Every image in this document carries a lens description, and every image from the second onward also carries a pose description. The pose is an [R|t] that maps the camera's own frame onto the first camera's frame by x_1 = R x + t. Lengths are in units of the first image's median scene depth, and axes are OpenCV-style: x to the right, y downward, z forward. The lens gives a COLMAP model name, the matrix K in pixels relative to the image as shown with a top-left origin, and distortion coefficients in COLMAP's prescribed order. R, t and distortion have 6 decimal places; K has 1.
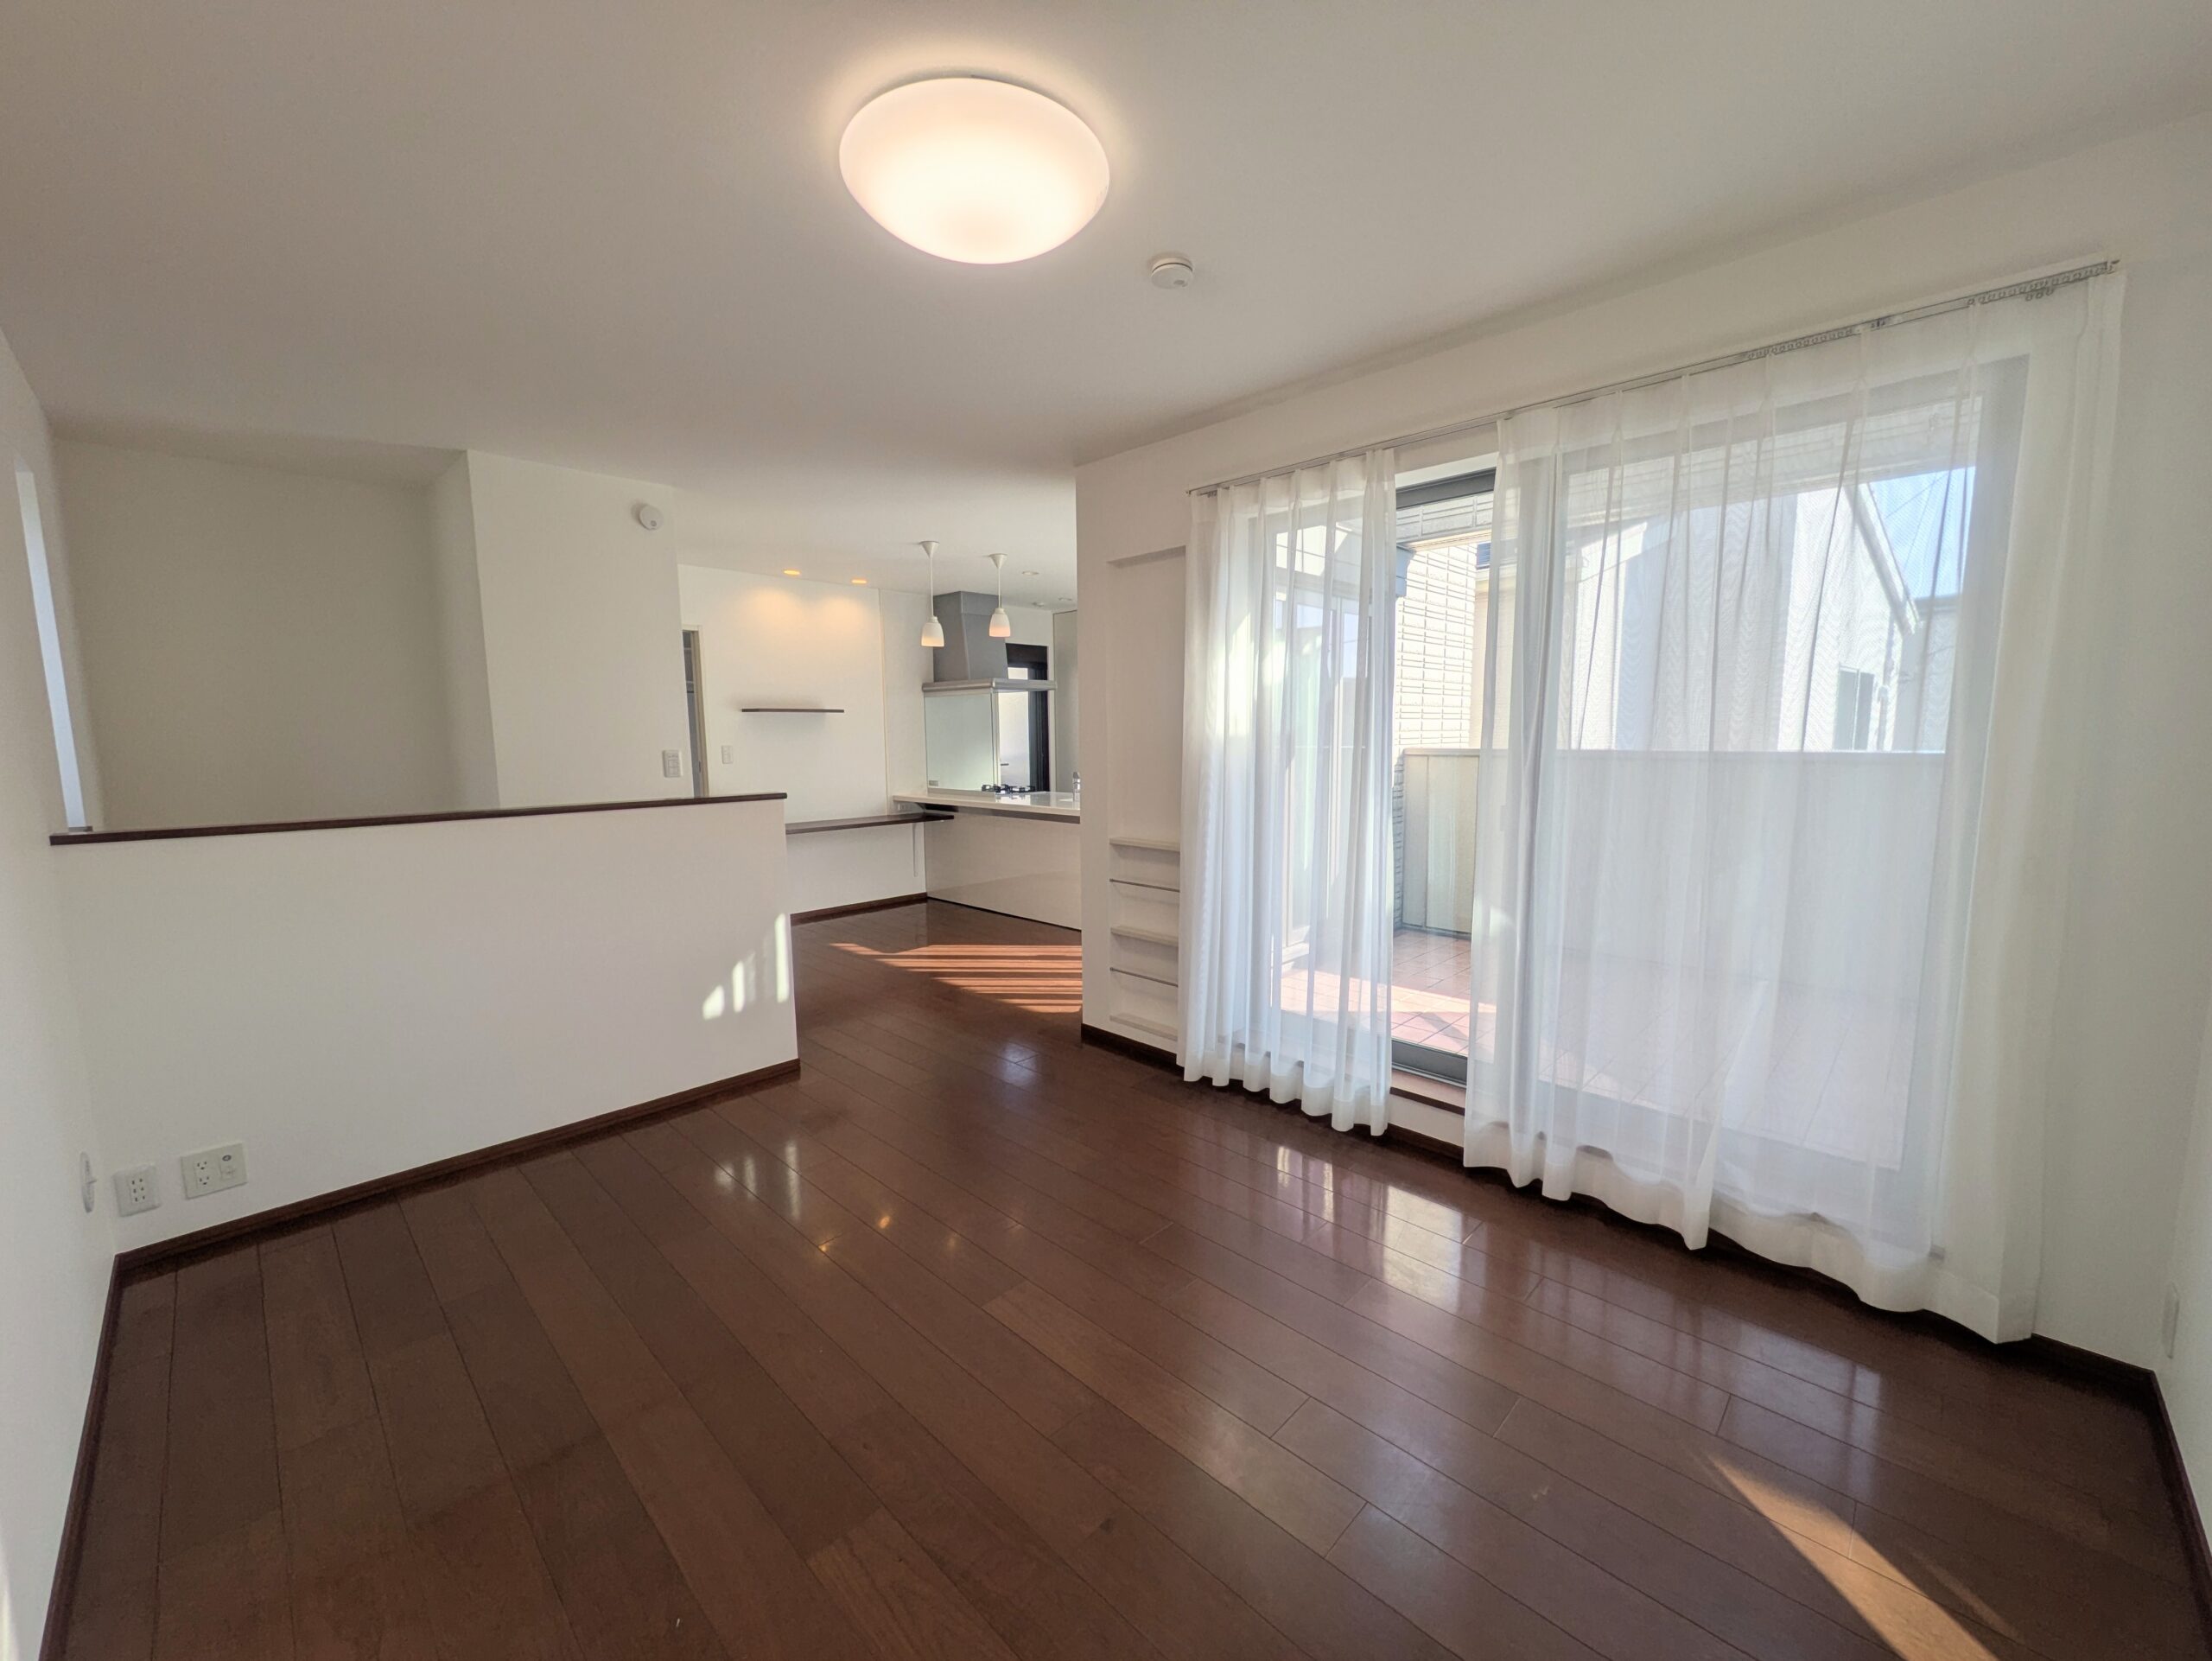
lens RADIAL K [[867.6, 0, 1104.1], [0, 867.6, 834.6], [0, 0, 1]] dist [-0.008505, -0.000009]
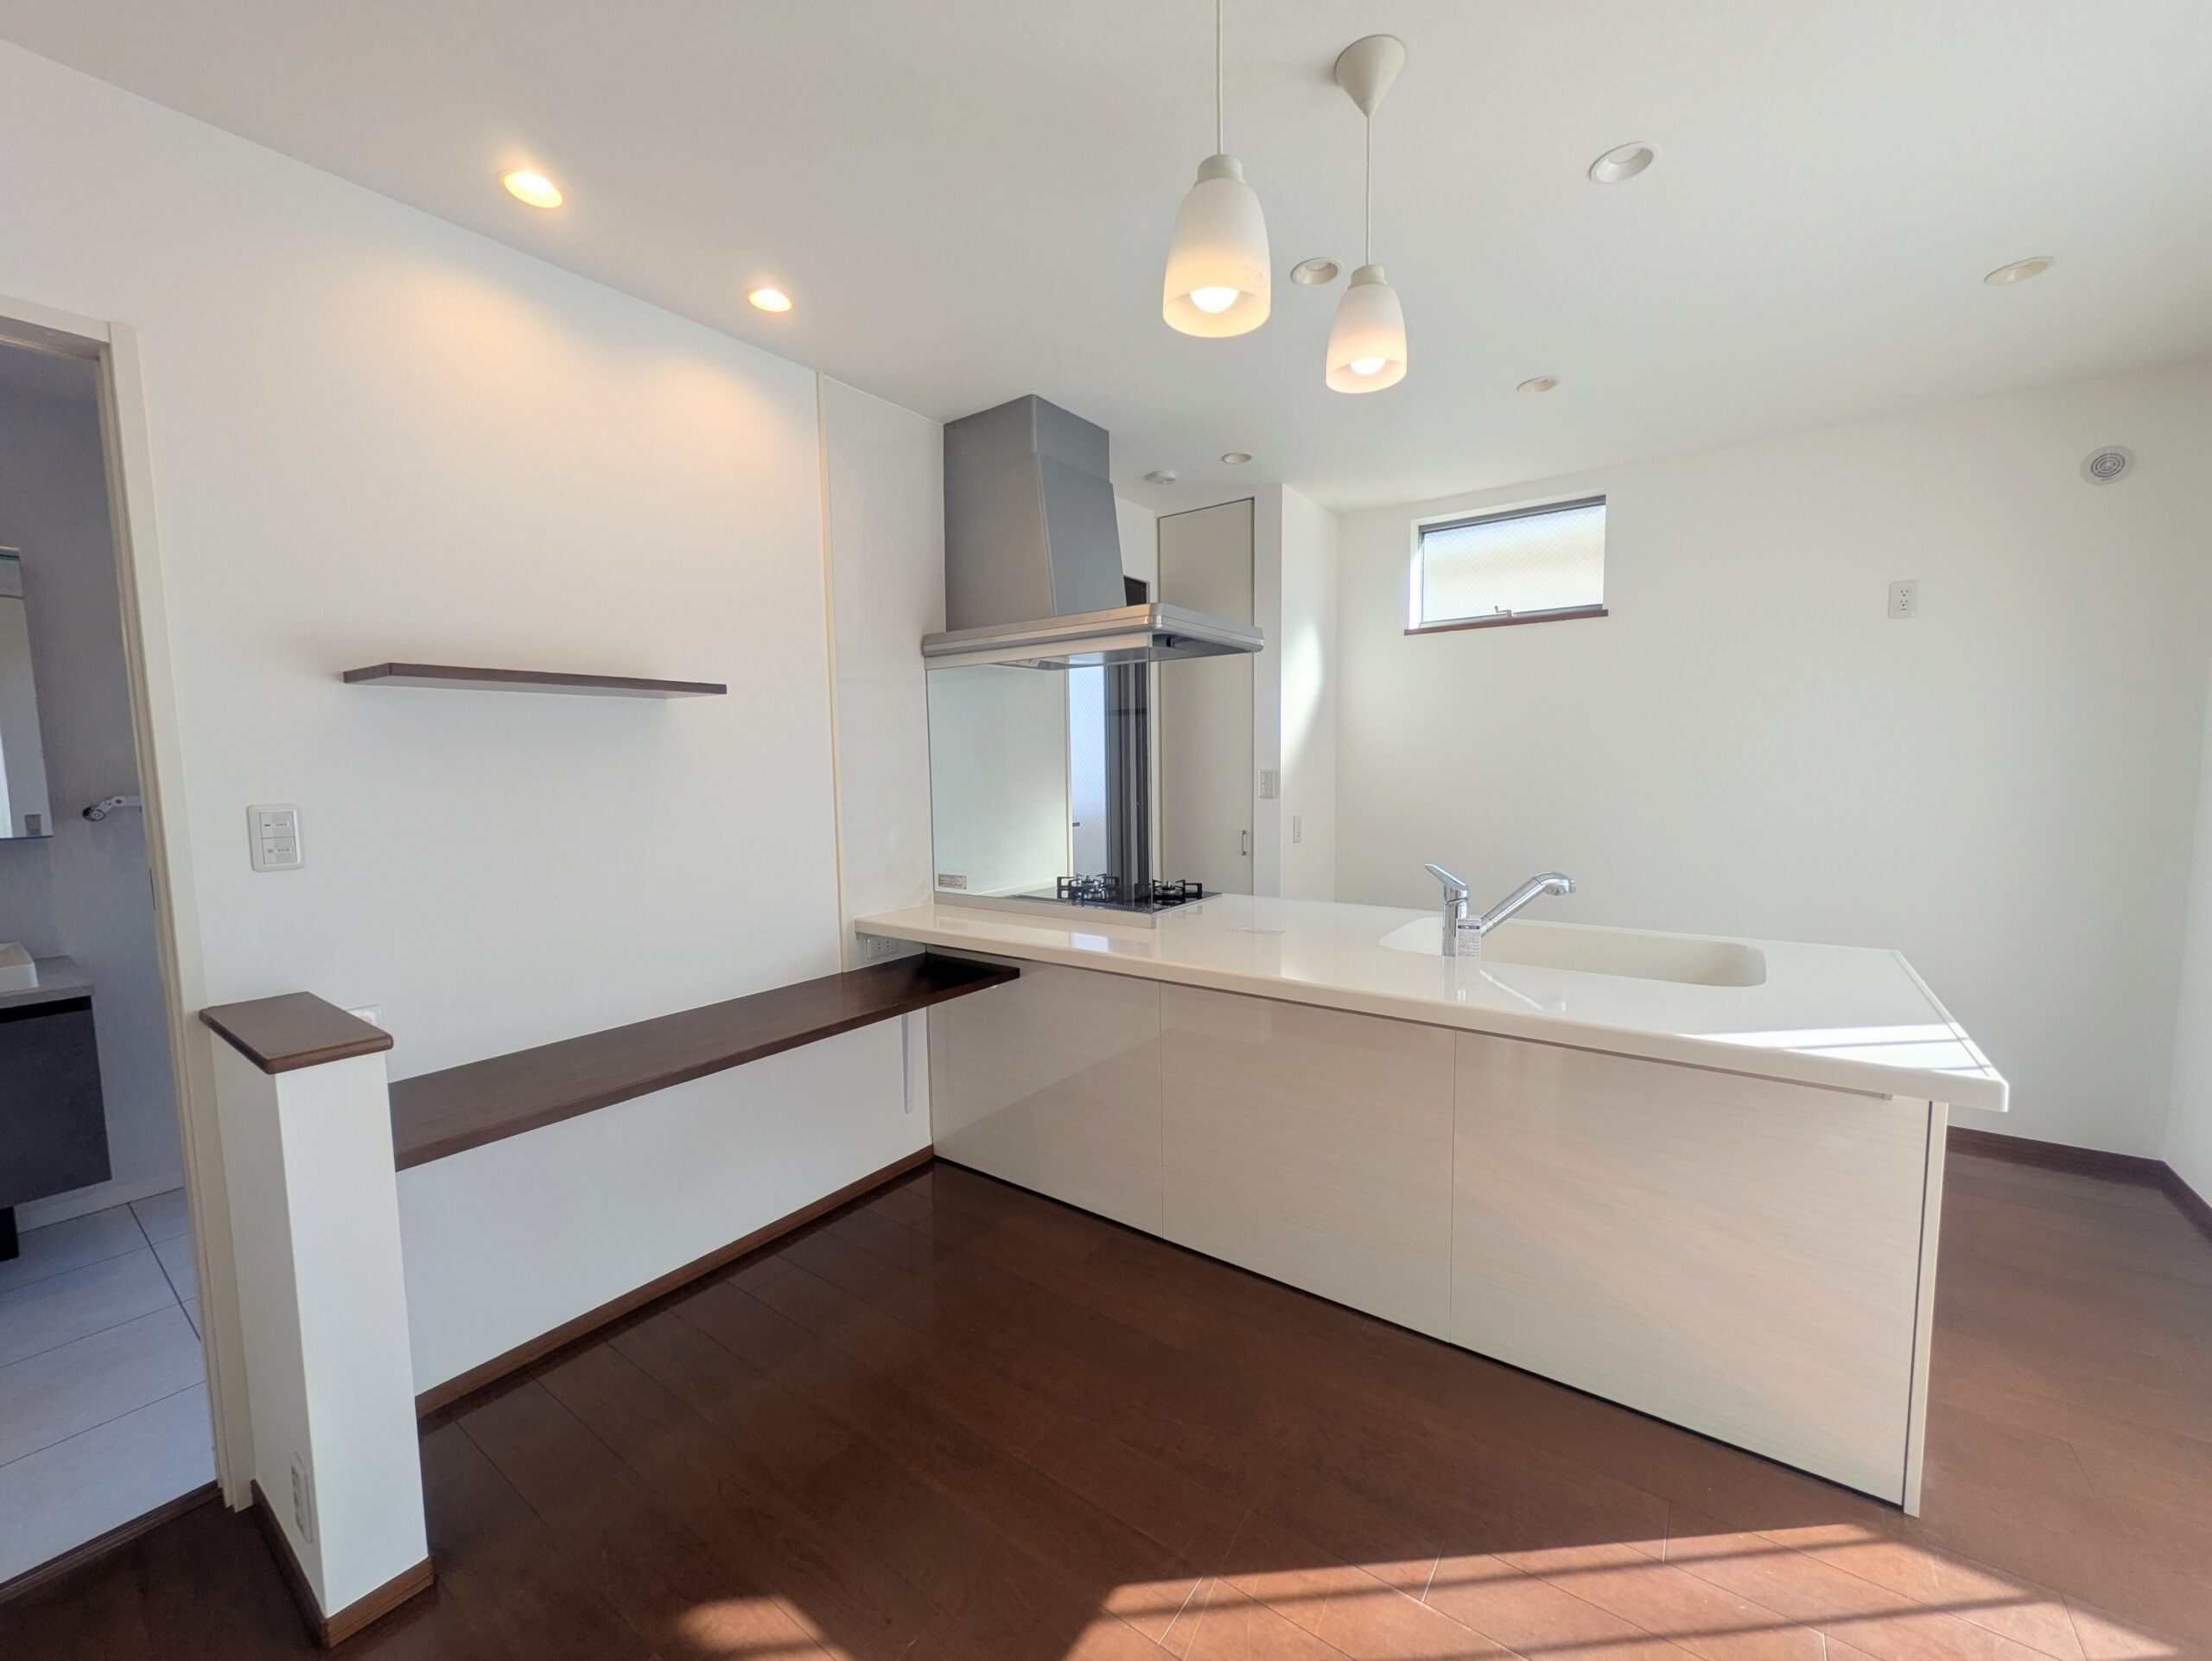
lens RADIAL K [[867.6, 0, 1109.5], [0, 867.6, 832.0], [0, 0, 1]] dist [-0.008505, -0.000009]
pose [[0.988847, -0.017893, 0.147853, -0.183908], [0.023469, 0.999074, -0.036056, -0.066096], [-0.147071, 0.039124, 0.988352, 0.589170]]
